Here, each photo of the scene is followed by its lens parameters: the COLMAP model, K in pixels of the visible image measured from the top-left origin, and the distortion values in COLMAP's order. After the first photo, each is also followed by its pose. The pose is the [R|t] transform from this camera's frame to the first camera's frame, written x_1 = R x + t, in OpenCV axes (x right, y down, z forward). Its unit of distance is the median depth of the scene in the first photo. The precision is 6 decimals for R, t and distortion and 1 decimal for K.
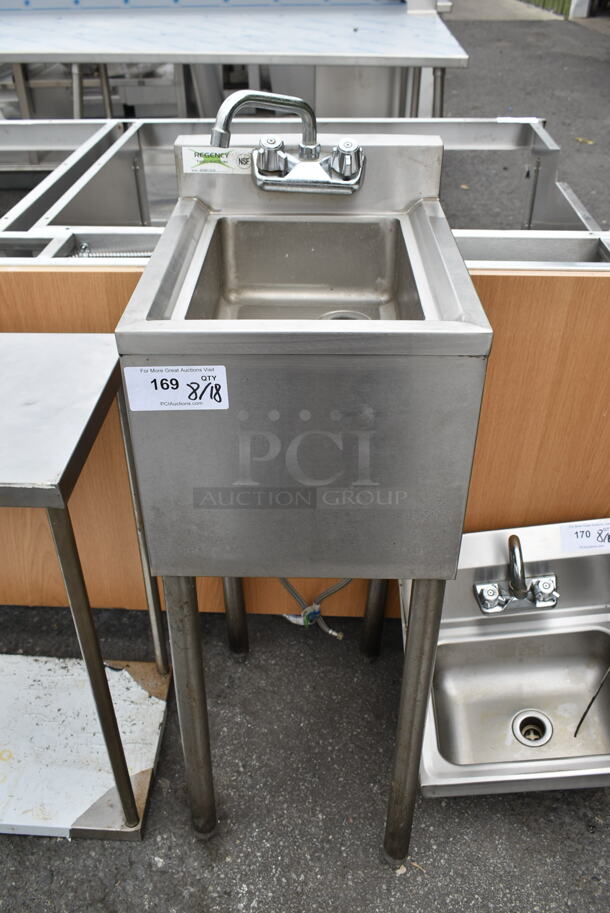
lens RADIAL K [[782.5, 0, 305.0], [0, 782.5, 456.5], [0, 0, 1]] dist [-0.015806, -0.005019]
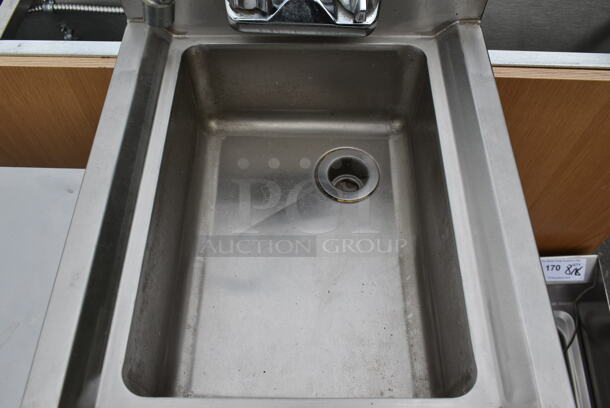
lens RADIAL K [[519.4, 0, 305.0], [0, 519.4, 204.0], [0, 0, 1]] dist [-0.029343, 0.002898]
pose [[0.999969, -0.007395, 0.002594, 0.002850], [0.005723, 0.915250, 0.402846, -0.285911], [-0.005353, -0.402819, 0.915264, 0.377741]]
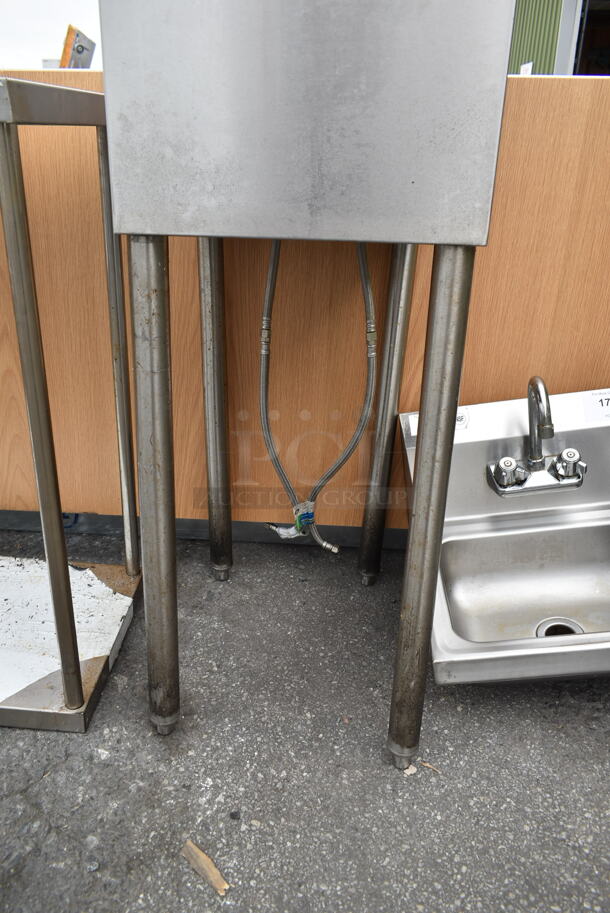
lens RADIAL K [[714.6, 0, 305.0], [0, 714.6, 456.5], [0, 0, 1]] dist [0.000600, 0.000419]
pose [[0.999510, 0.031135, 0.003292, 0.005047], [-0.029720, 0.976607, -0.212969, 0.355483], [-0.009846, 0.212767, 0.977053, 0.214243]]
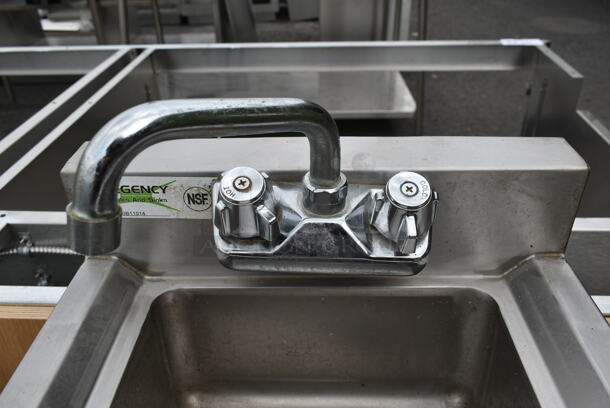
lens RADIAL K [[519.4, 0, 305.0], [0, 519.4, 204.0], [0, 0, 1]] dist [-0.029343, 0.002898]
pose [[0.999833, -0.013090, -0.012781, -0.001526], [0.012278, 0.998020, -0.061687, -0.267492], [0.013563, 0.061520, 0.998014, 0.497328]]
